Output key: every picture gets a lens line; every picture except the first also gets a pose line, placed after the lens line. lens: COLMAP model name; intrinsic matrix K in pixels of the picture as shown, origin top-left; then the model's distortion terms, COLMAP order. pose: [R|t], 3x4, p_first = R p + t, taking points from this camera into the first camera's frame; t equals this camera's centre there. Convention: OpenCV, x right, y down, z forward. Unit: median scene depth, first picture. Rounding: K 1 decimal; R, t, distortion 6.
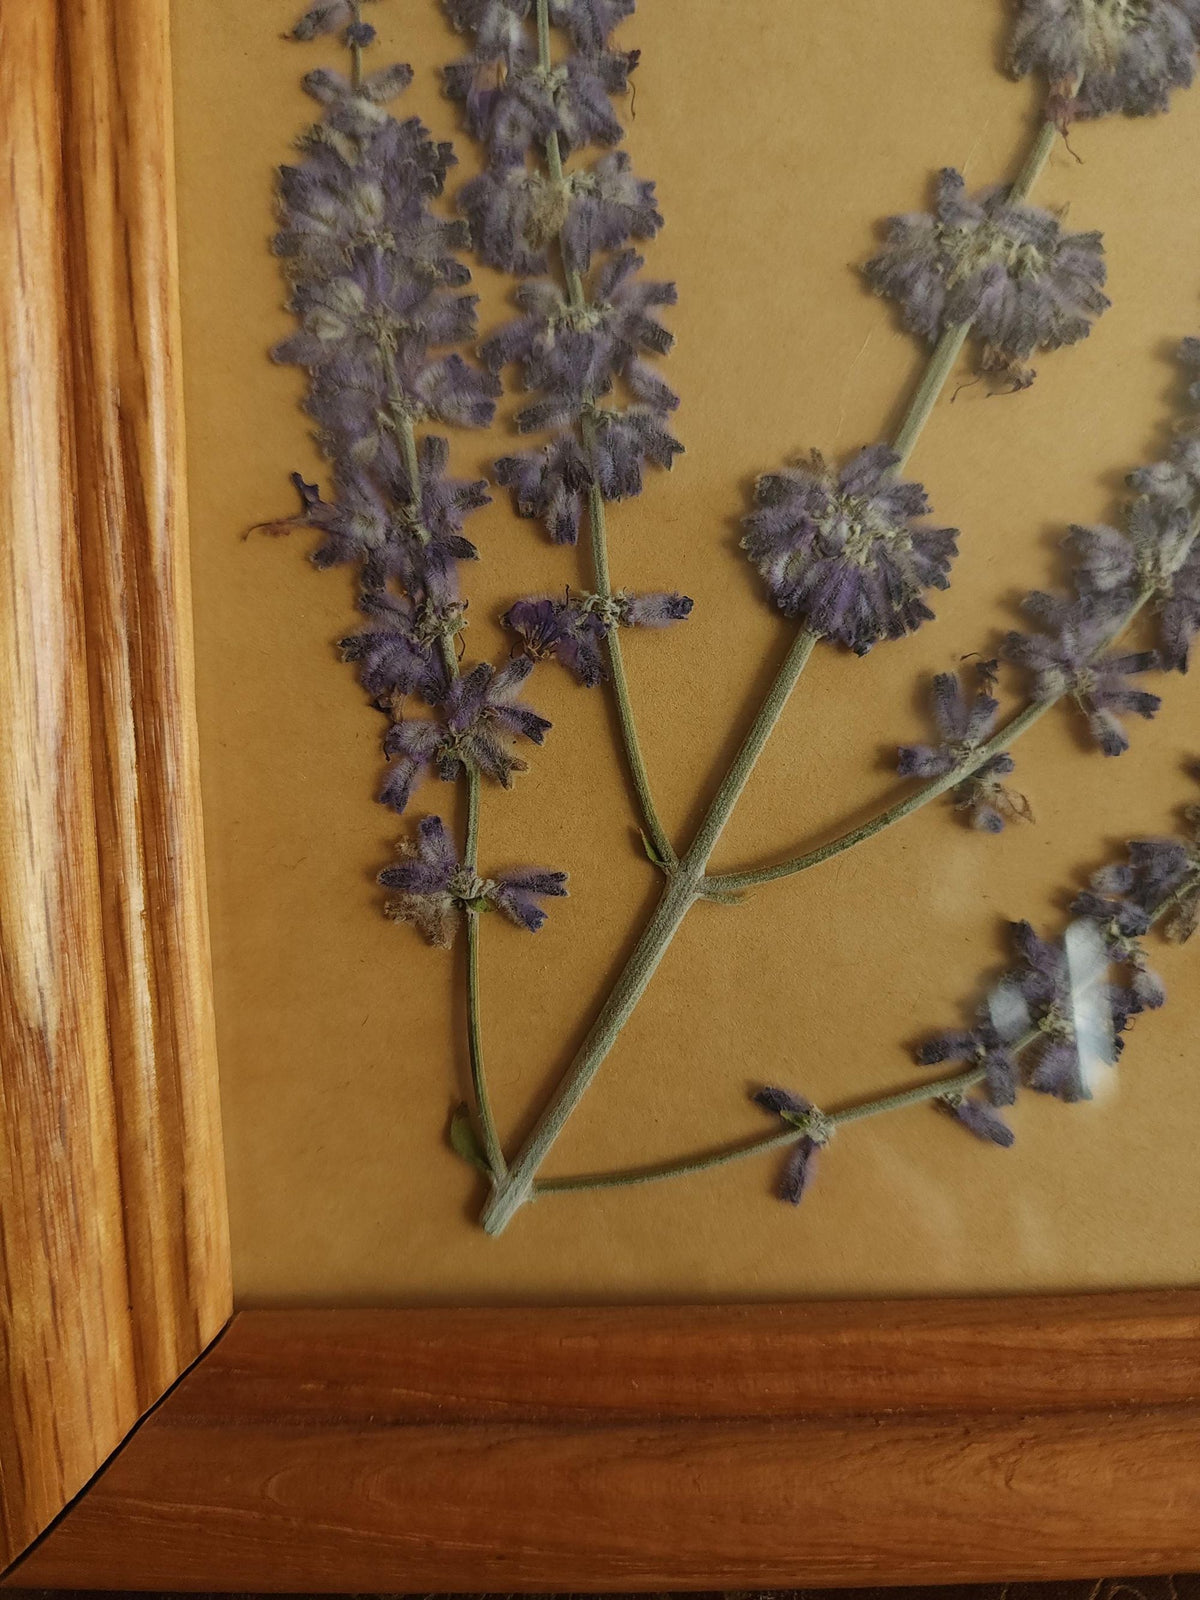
lens RADIAL K [[1208.9, 0, 551.5], [0, 1208.9, 799.8], [0, 0, 1]] dist [-0.042568, 0.001521]
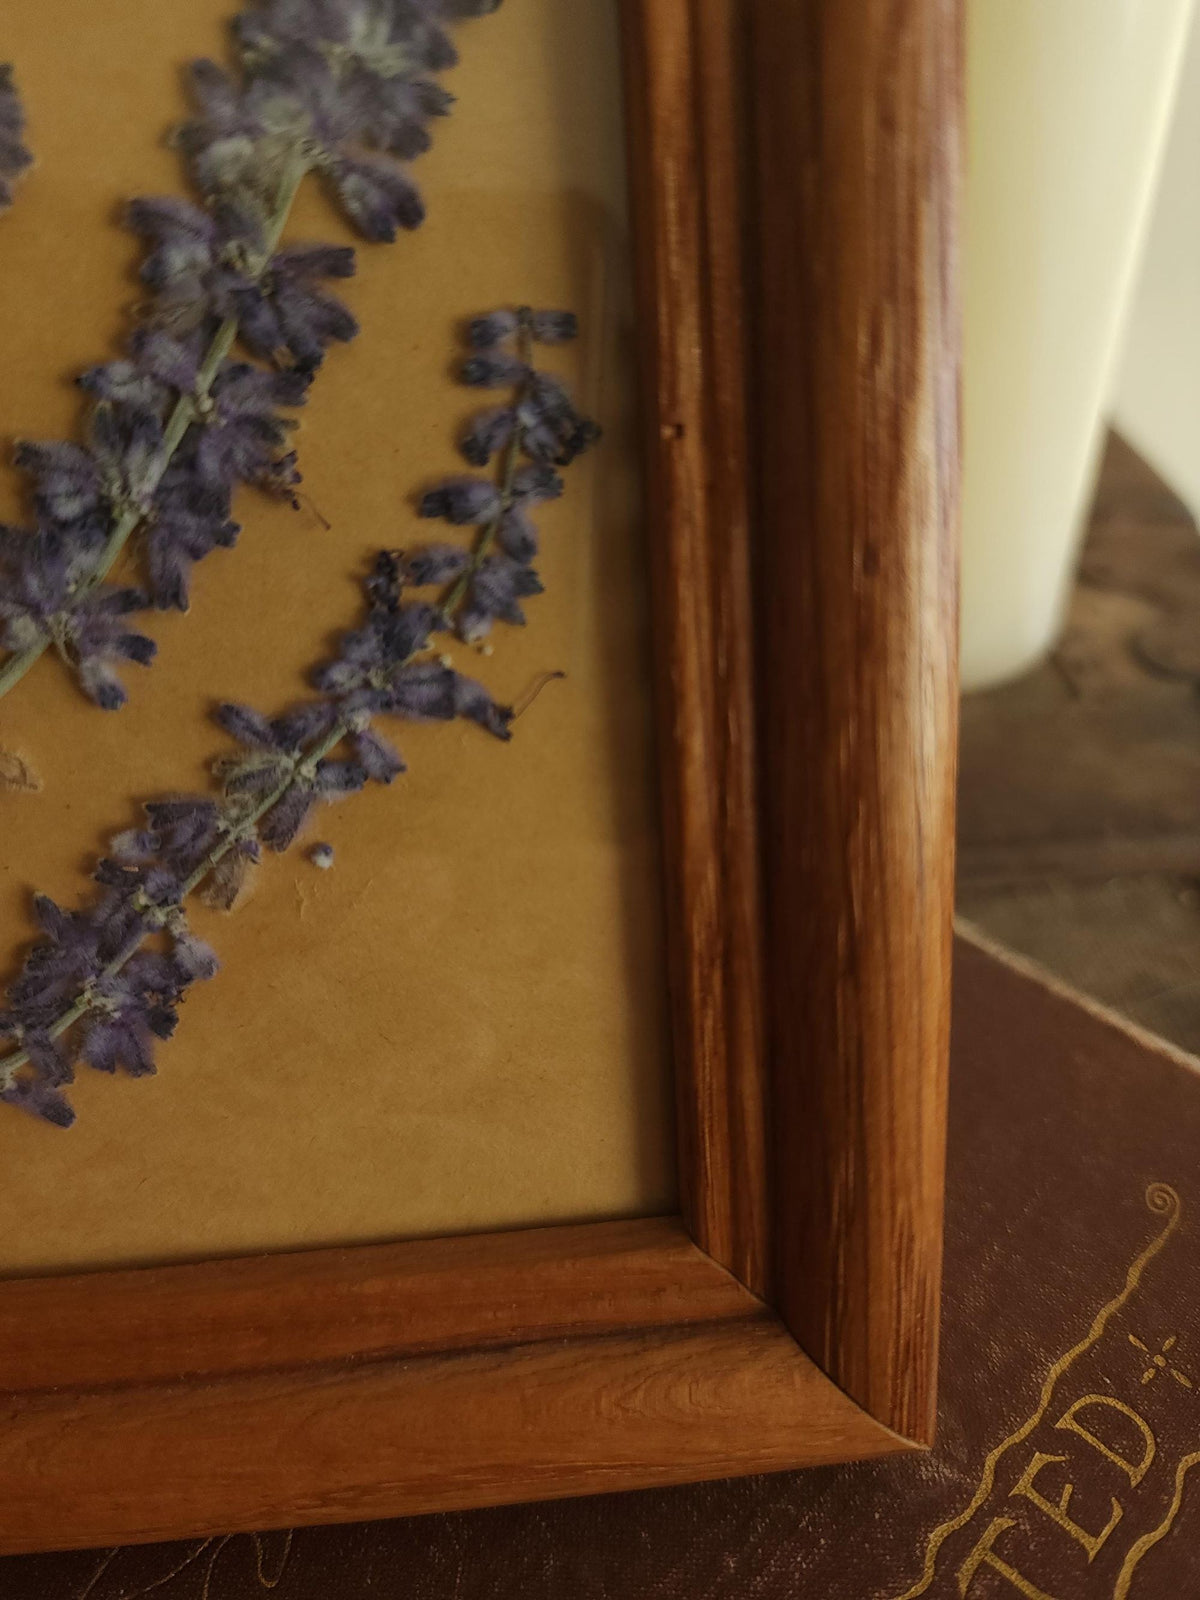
lens RADIAL K [[1173.6, 0, 587.9], [0, 1173.6, 798.7], [0, 0, 1]] dist [0.003443, -0.043258]
pose [[0.993597, -0.058933, 0.096399, 0.738459], [0.039963, 0.981348, 0.188040, -0.122276], [-0.105683, -0.182983, 0.977419, 0.111218]]
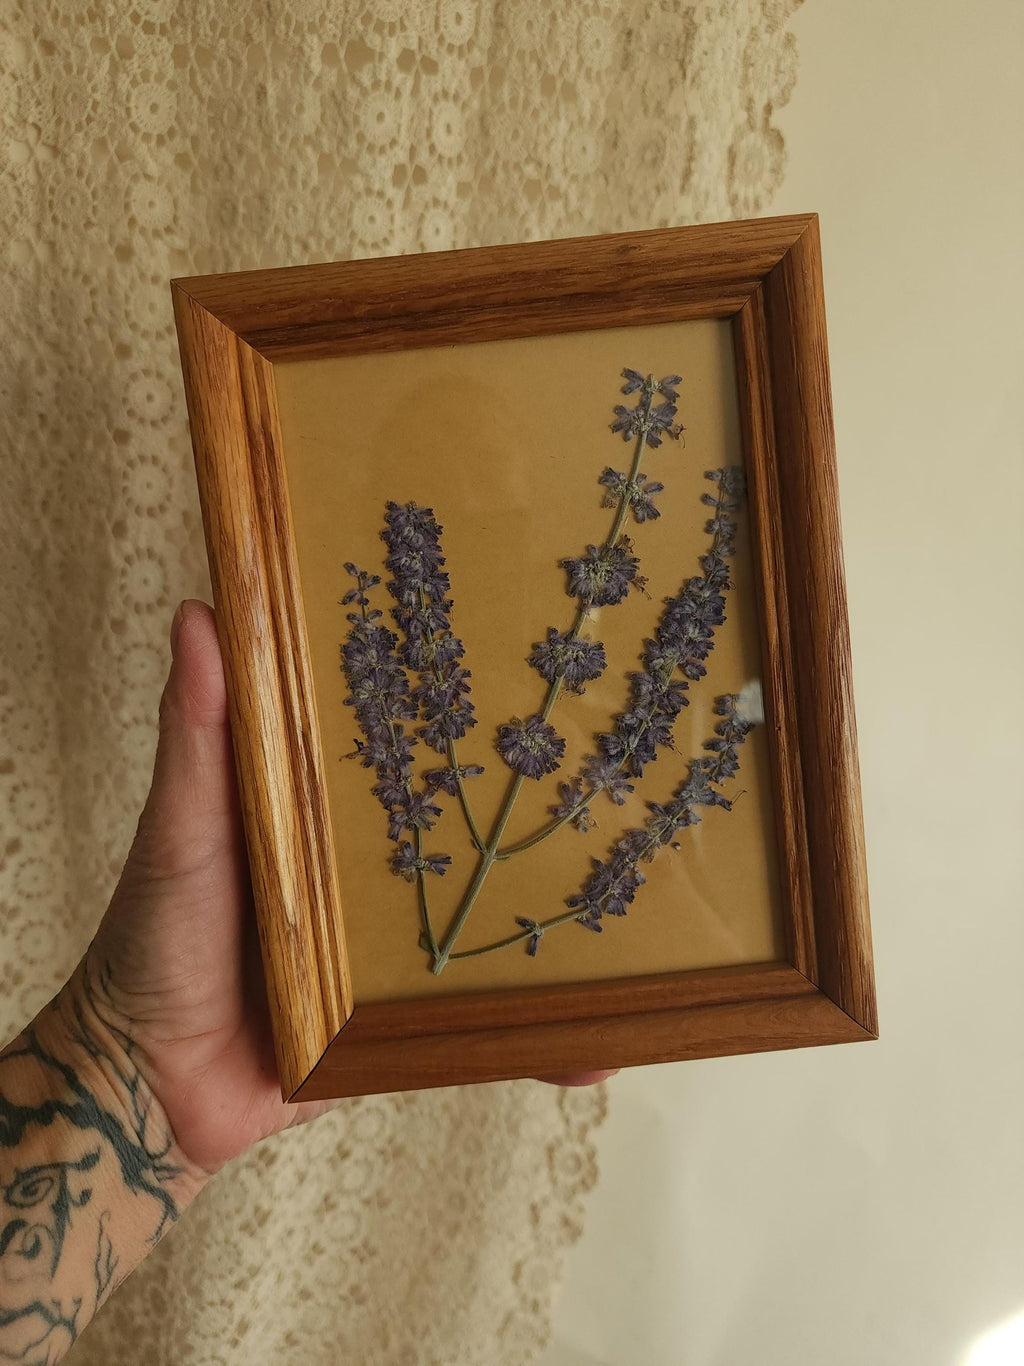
lens RADIAL K [[991.5, 0, 500.5], [0, 991.5, 641.8], [0, 0, 1]] dist [0.001178, -0.028807]
pose [[0.996358, -0.079688, 0.030342, 0.108600], [0.079701, 0.996819, 0.000807, -0.500070], [-0.030310, 0.001614, 0.999539, -1.620672]]
